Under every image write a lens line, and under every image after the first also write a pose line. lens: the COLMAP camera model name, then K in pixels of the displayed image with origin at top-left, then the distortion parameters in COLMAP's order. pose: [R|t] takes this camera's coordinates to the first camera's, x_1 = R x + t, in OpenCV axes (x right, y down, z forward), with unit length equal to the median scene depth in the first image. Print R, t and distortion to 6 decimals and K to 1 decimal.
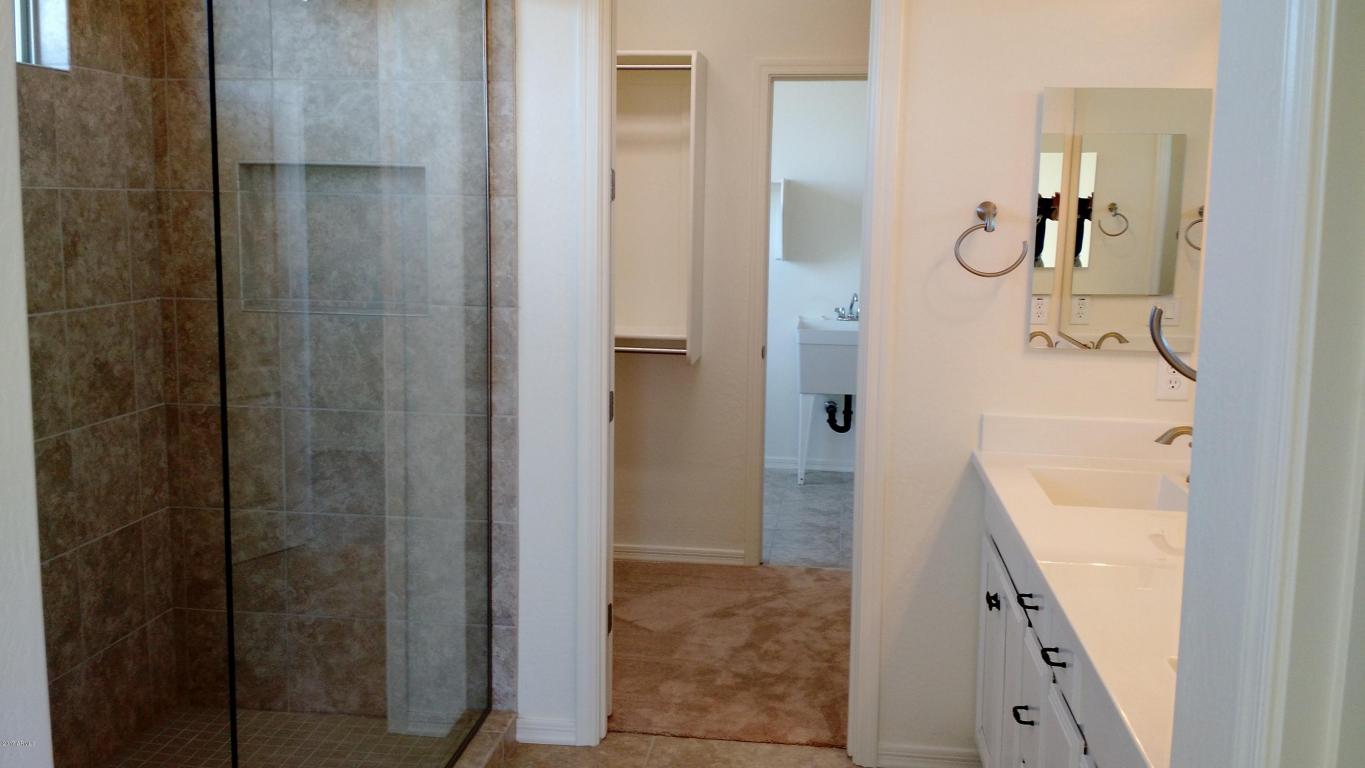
lens RADIAL K [[1262.7, 0, 669.2], [0, 1262.7, 365.5], [0, 0, 1]] dist [0.158220, -0.410584]
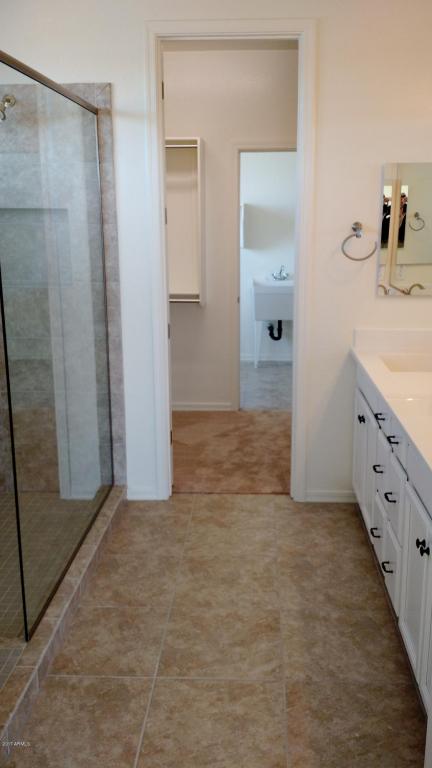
lens RADIAL K [[747.2, 0, 216.0], [0, 747.2, 384.0], [0, 0, 1]] dist [0.173912, -0.512573]
pose [[0.996328, -0.039016, 0.076209, -0.064633], [0.030478, 0.993447, 0.110154, -0.012587], [-0.080008, -0.107427, 0.990989, -0.164870]]
